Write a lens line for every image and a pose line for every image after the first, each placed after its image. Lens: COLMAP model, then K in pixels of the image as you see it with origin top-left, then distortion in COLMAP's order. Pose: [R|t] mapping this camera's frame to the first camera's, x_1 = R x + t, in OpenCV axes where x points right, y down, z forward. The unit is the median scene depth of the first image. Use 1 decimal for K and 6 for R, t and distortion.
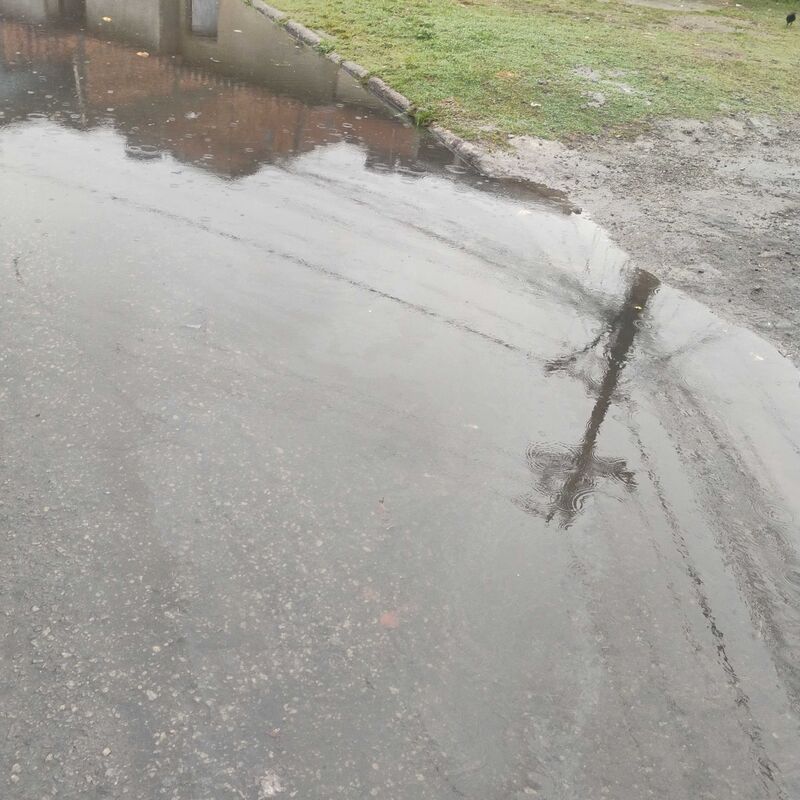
lens RADIAL K [[914.1, 0, 400.2], [0, 914.1, 399.3], [0, 0, 1]] dist [-0.000880, 0.000000]
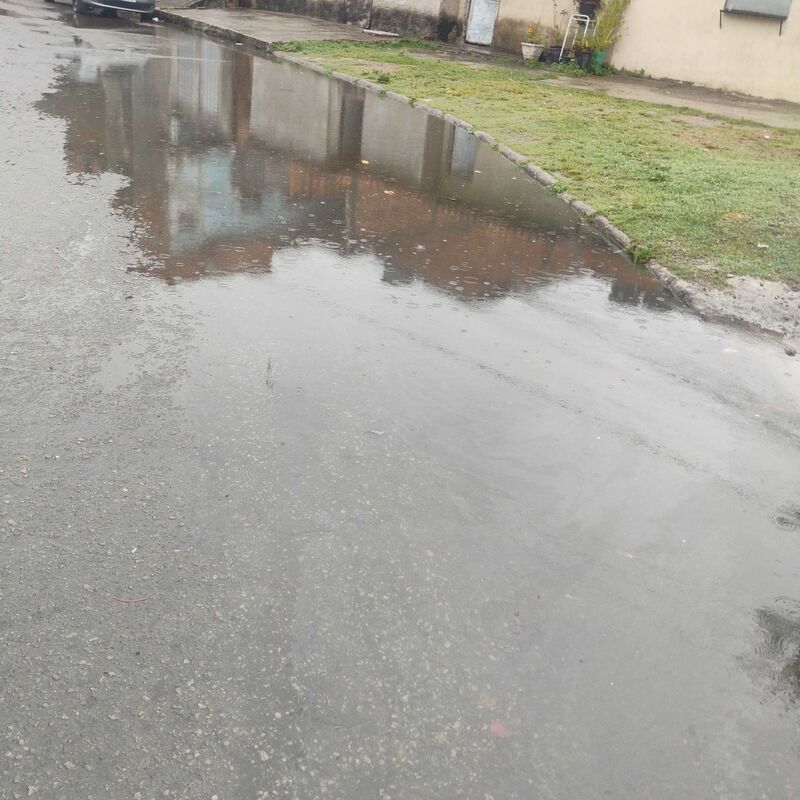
lens RADIAL K [[914.1, 0, 399.7], [0, 914.1, 400.2], [0, 0, 1]] dist [-0.000880, 0.000000]
pose [[0.956959, 0.075798, -0.280149, 0.122998], [-0.113263, 0.986286, -0.120044, 0.012420], [0.267208, 0.146607, 0.952421, -0.049166]]
